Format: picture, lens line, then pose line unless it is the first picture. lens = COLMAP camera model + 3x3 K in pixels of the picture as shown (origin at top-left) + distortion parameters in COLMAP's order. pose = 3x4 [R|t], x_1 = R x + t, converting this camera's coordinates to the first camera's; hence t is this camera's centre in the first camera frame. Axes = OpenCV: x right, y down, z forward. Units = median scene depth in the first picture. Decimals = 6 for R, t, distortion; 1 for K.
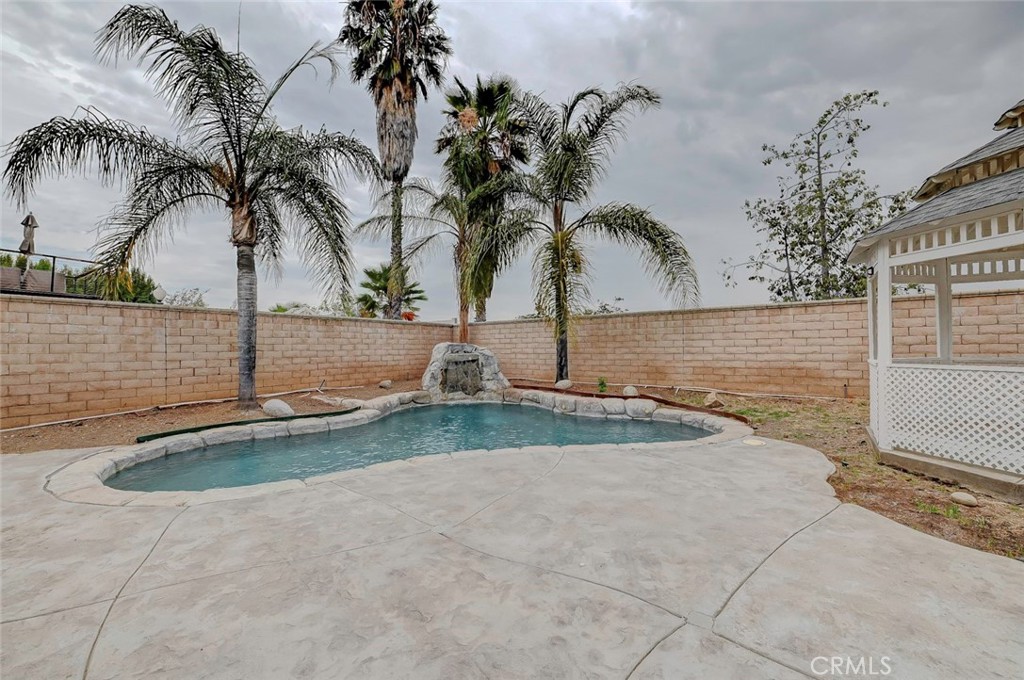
lens RADIAL K [[422.5, 0, 524.9], [0, 422.5, 342.8], [0, 0, 1]] dist [-0.020936, 0.000981]
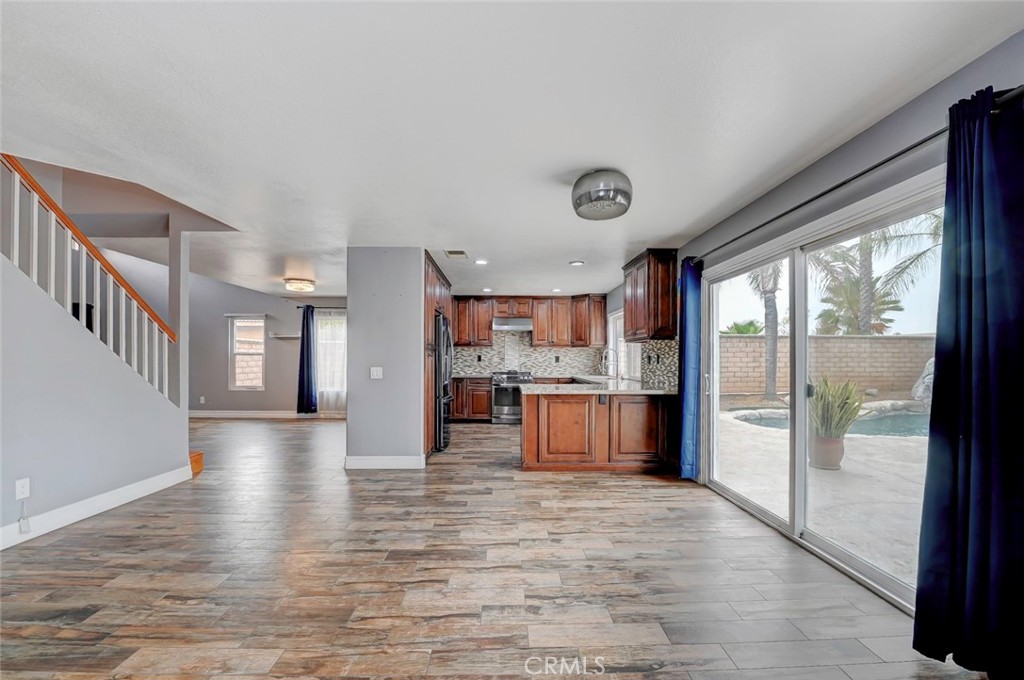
lens RADIAL K [[422.5, 0, 503.5], [0, 422.5, 363.0], [0, 0, 1]] dist [-0.020936, 0.000981]
pose [[0.578804, 0.019696, -0.815229, 0.016906], [0.000782, 0.999694, 0.024709, -0.012801], [0.815467, -0.014939, 0.578611, -0.548365]]
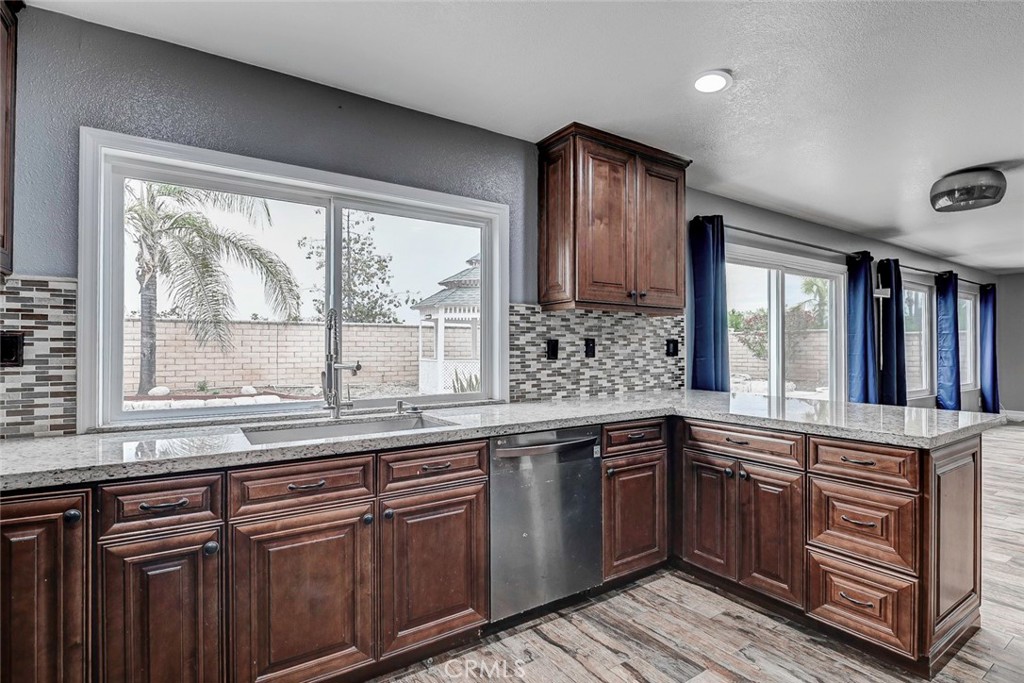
lens RADIAL K [[504.5, 0, 502.9], [0, 504.5, 348.5], [0, 0, 1]] dist [-0.002750, -0.002634]
pose [[0.349423, 0.010749, 0.936903, -0.691460], [-0.014489, 0.999877, -0.006067, -0.000903], [-0.936853, -0.011454, 0.349536, -0.111358]]
